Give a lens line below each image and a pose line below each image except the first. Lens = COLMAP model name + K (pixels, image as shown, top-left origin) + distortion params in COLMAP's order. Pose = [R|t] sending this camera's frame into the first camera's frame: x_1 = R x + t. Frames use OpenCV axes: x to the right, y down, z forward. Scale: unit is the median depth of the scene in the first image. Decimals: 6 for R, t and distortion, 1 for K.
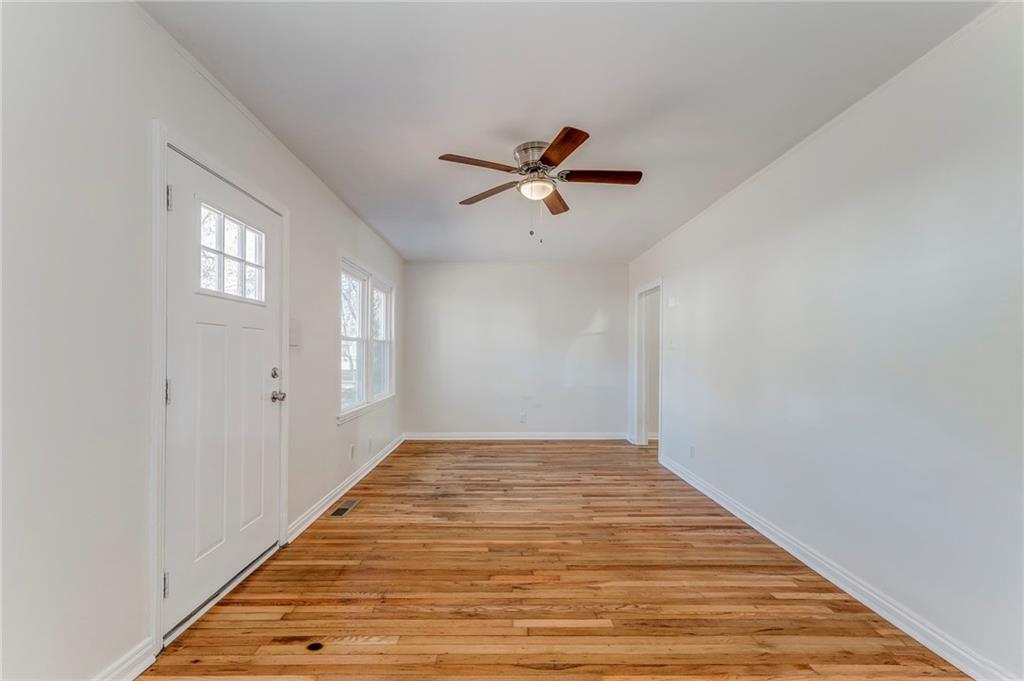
lens RADIAL K [[433.1, 0, 504.9], [0, 433.1, 346.1], [0, 0, 1]] dist [0.000894, -0.000469]
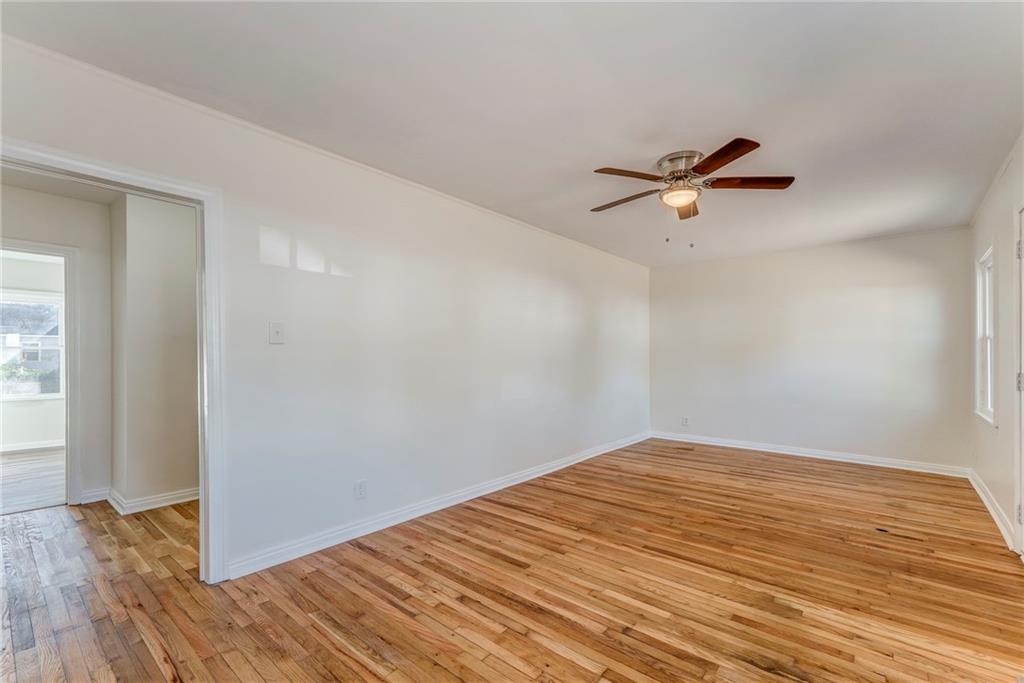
lens RADIAL K [[433.1, 0, 504.9], [0, 433.1, 347.1], [0, 0, 1]] dist [0.000894, -0.000469]
pose [[-0.738239, 0.009791, 0.674468, -0.293016], [-0.016809, 0.999317, -0.032905, 0.047443], [-0.674329, -0.035628, -0.737571, 1.881504]]
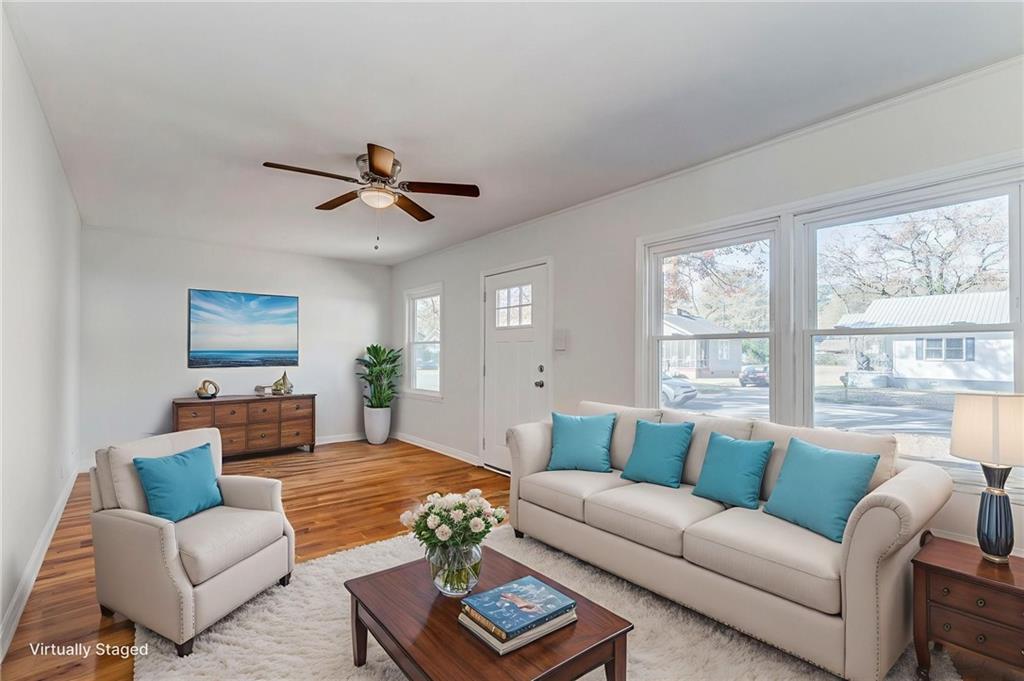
lens RADIAL K [[433.1, 0, 504.9], [0, 433.1, 346.1], [0, 0, 1]] dist [0.000894, -0.000469]
pose [[-0.770498, -0.044664, -0.635876, 0.460075], [-0.012051, 0.998385, -0.055524, 0.059031], [0.637329, -0.035118, -0.769791, 1.837059]]
